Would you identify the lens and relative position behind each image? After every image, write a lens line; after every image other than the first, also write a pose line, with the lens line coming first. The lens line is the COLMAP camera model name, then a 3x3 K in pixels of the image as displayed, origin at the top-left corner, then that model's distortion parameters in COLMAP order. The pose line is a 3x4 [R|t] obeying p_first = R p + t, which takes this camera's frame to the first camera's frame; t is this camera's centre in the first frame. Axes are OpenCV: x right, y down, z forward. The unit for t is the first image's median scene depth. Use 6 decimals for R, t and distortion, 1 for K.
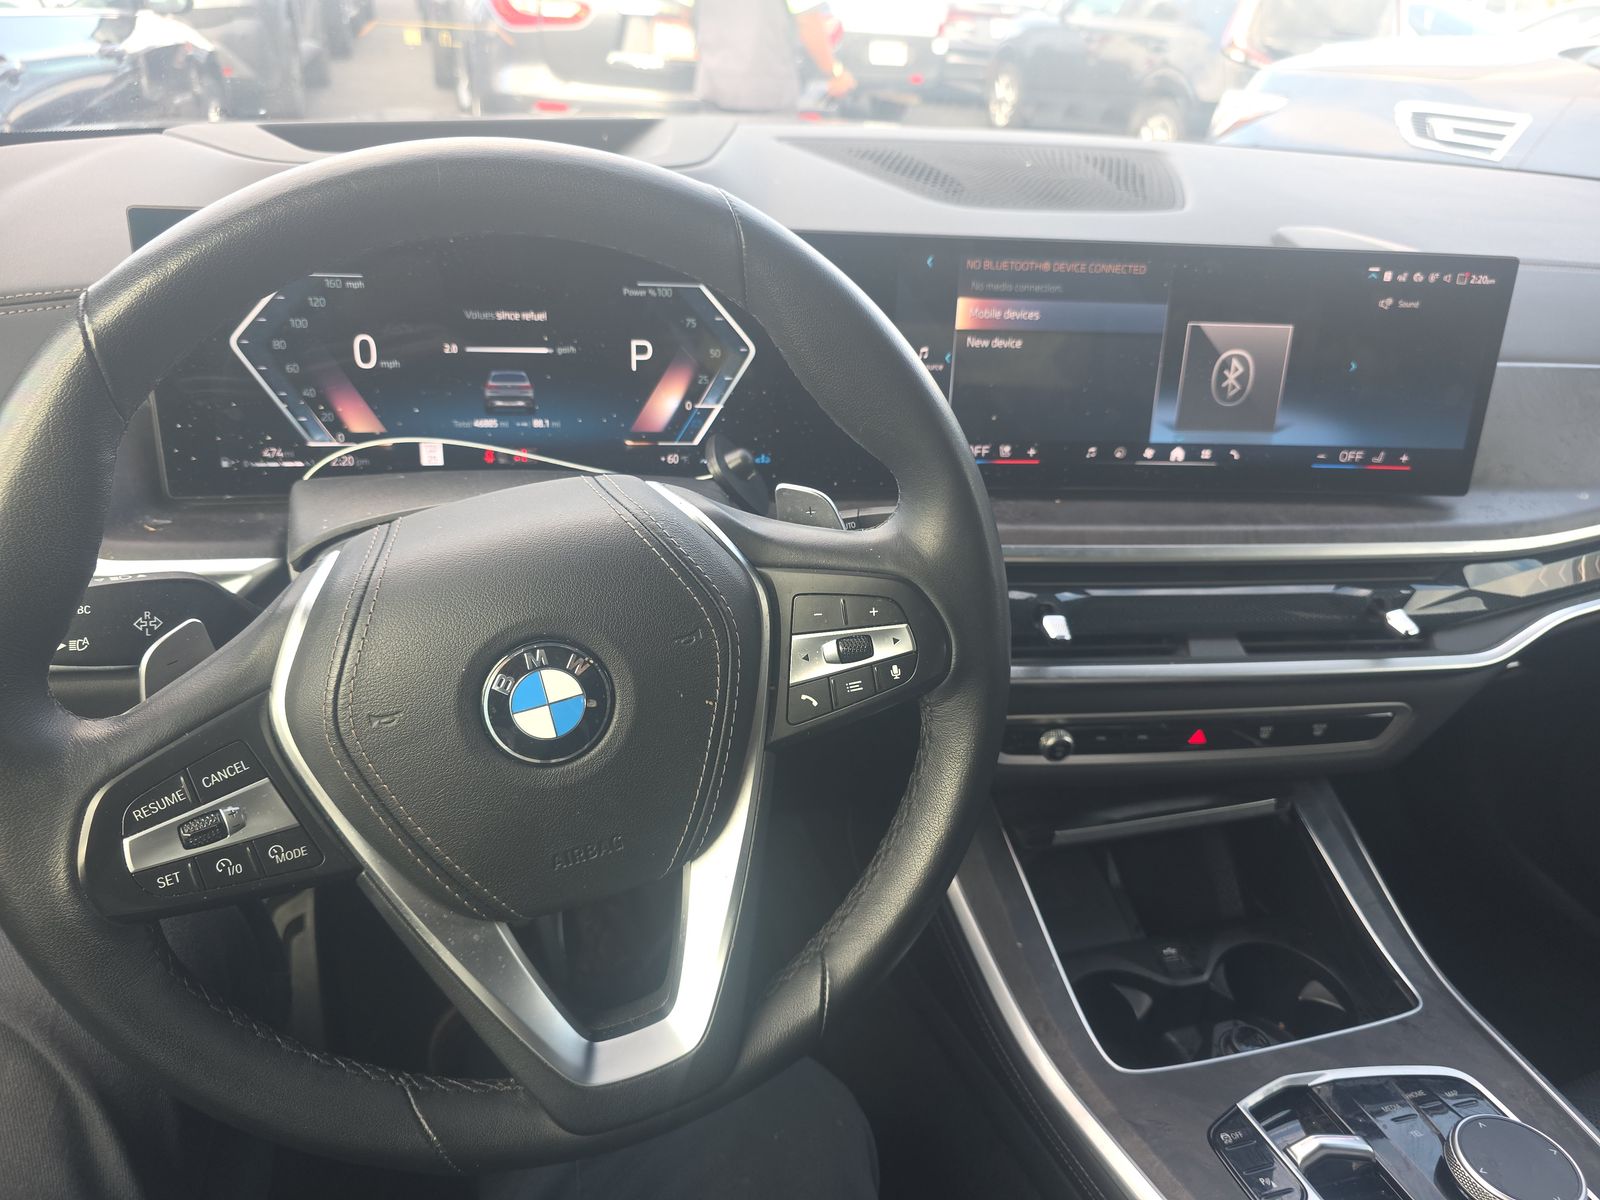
lens RADIAL K [[1099.9, 0, 789.8], [0, 1099.9, 605.0], [0, 0, 1]] dist [0.038226, -0.032729]
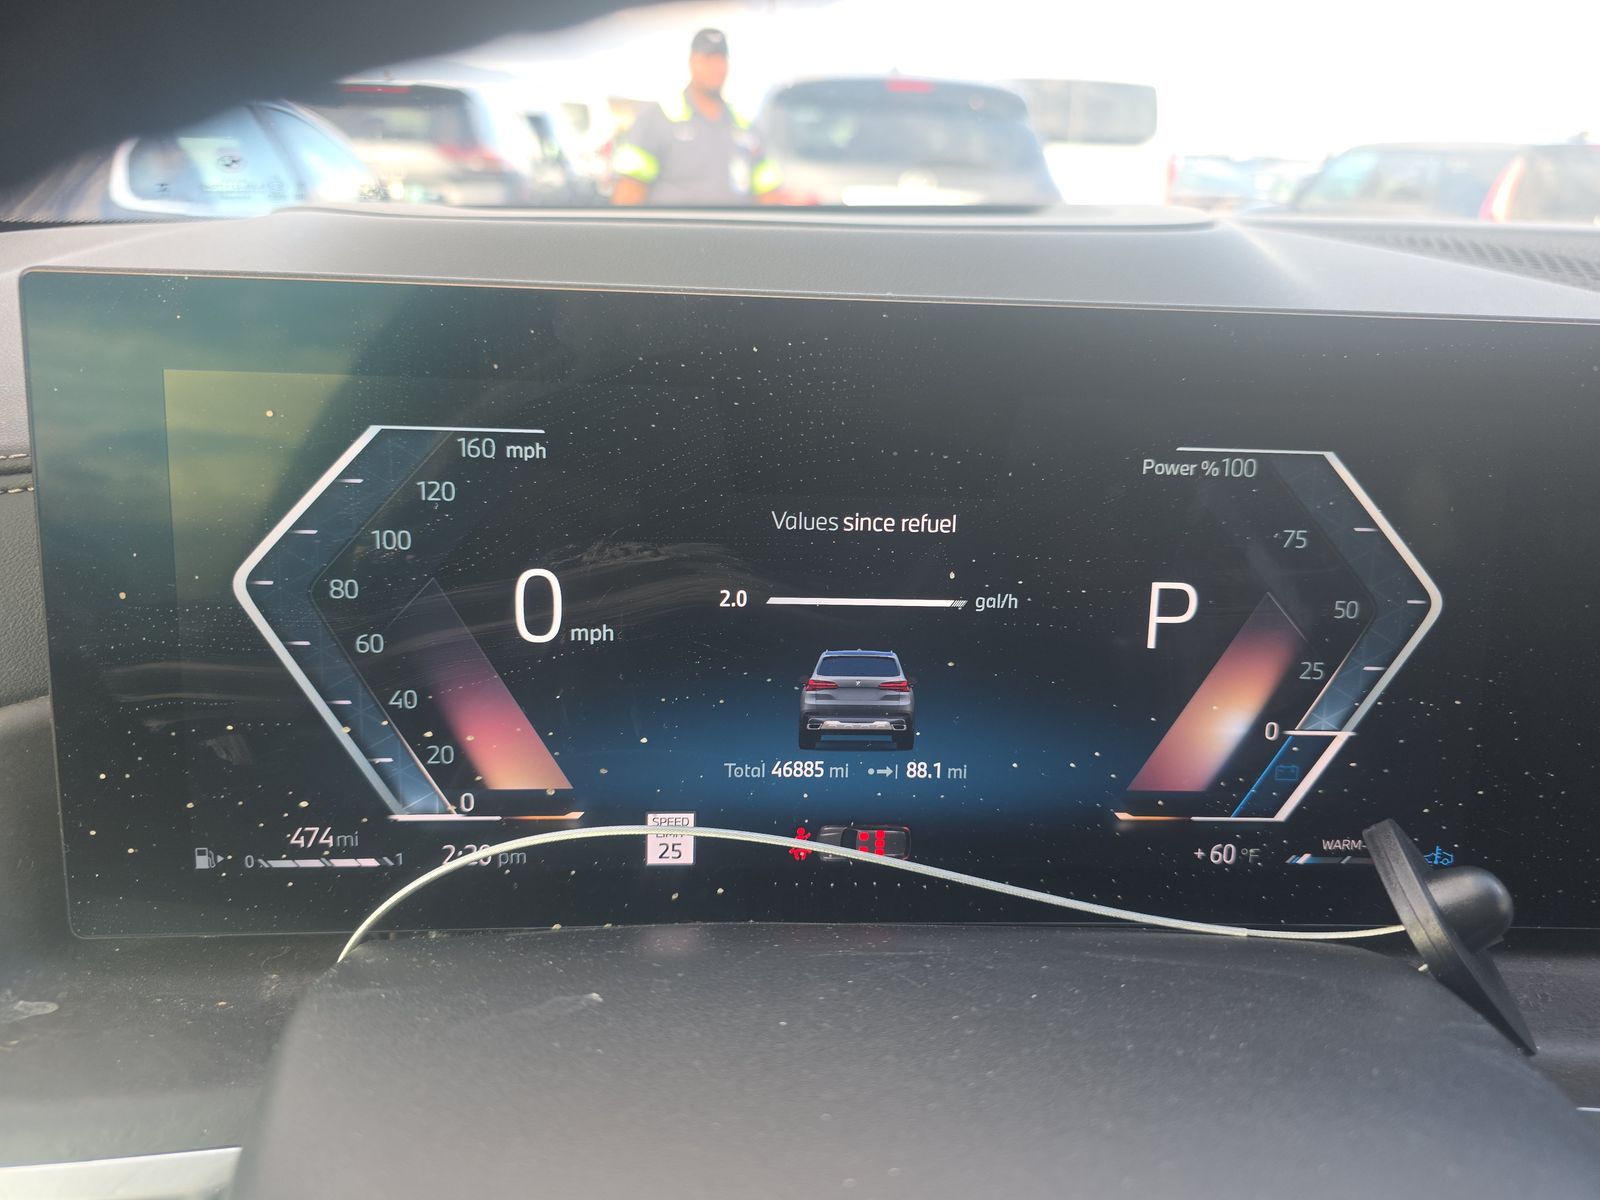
lens RADIAL K [[1099.9, 0, 803.7], [0, 1099.9, 613.0], [0, 0, 1]] dist [0.038226, -0.032729]
pose [[0.987135, 0.020365, -0.158587, -0.214479], [-0.044722, 0.987433, -0.151575, -0.164804], [0.153507, 0.156717, 0.975641, 0.598931]]
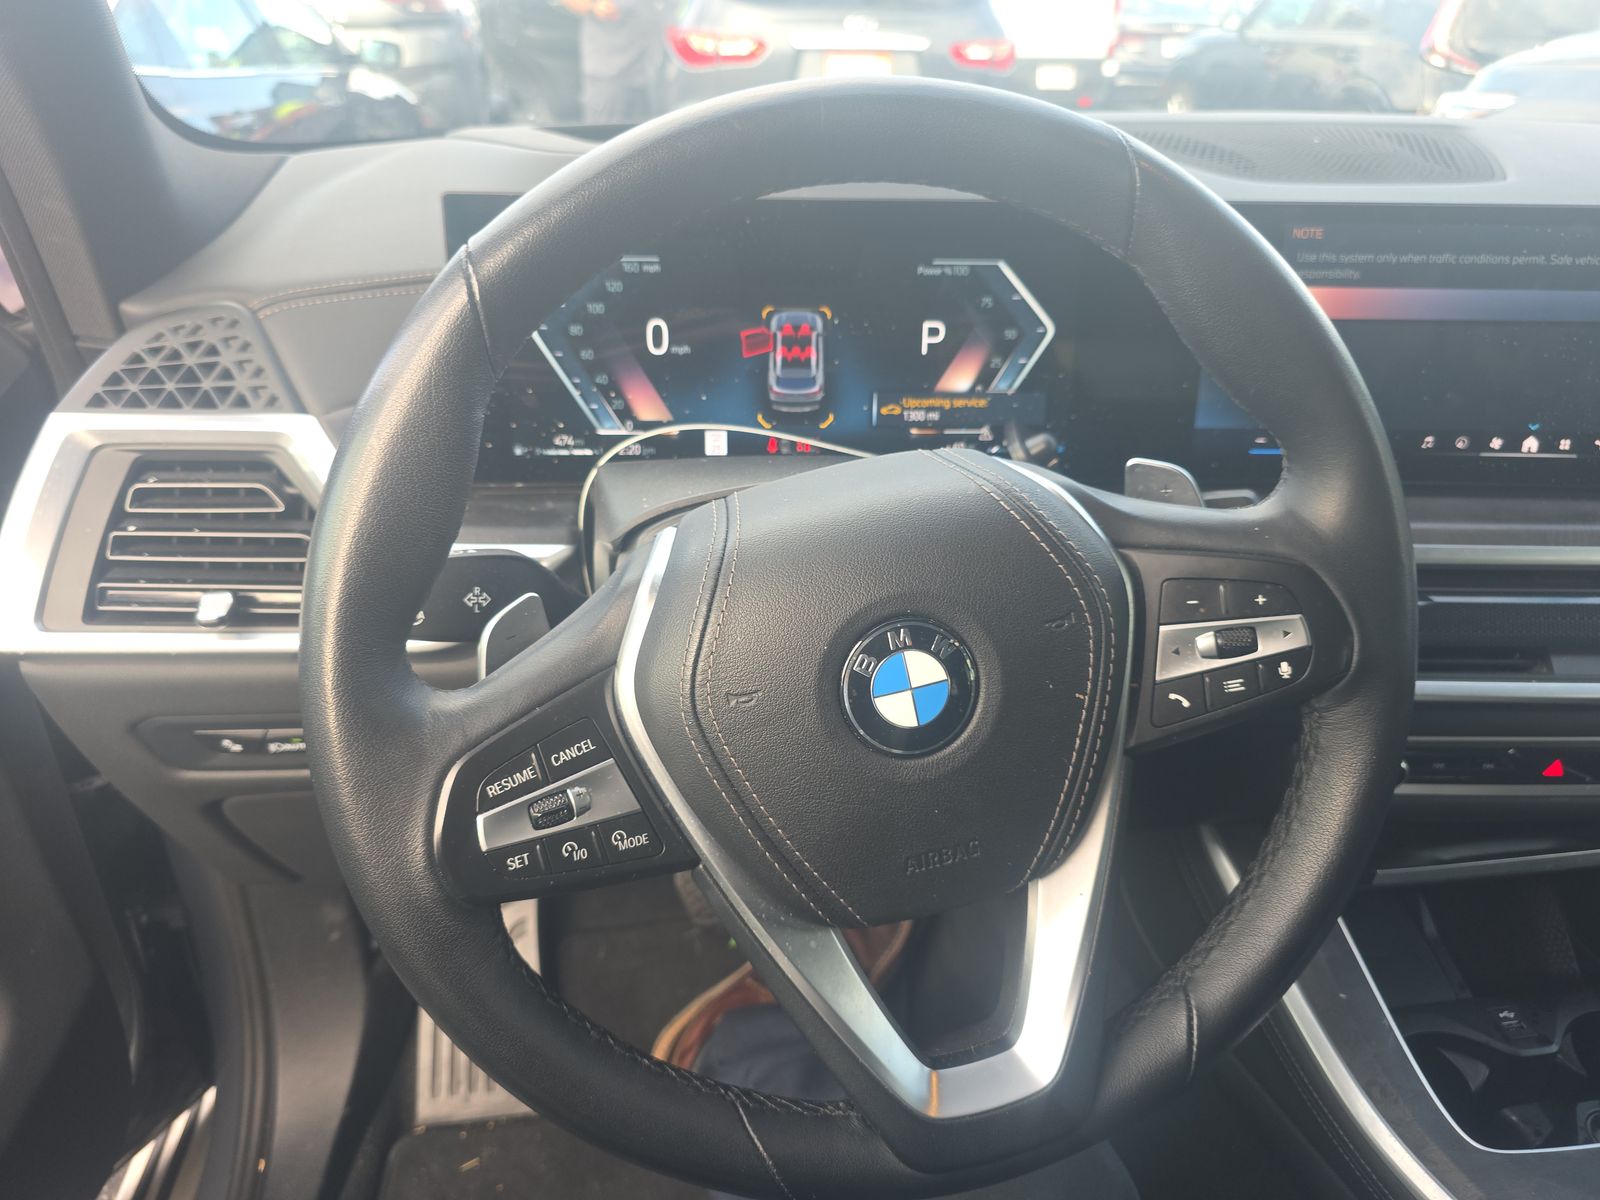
lens RADIAL K [[1099.9, 0, 780.7], [0, 1099.9, 603.9], [0, 0, 1]] dist [0.038226, -0.032729]
pose [[0.990364, 0.016416, -0.137514, -0.136136], [-0.020424, 0.999405, -0.027788, 0.031562], [0.136976, 0.030329, 0.990110, 0.056169]]
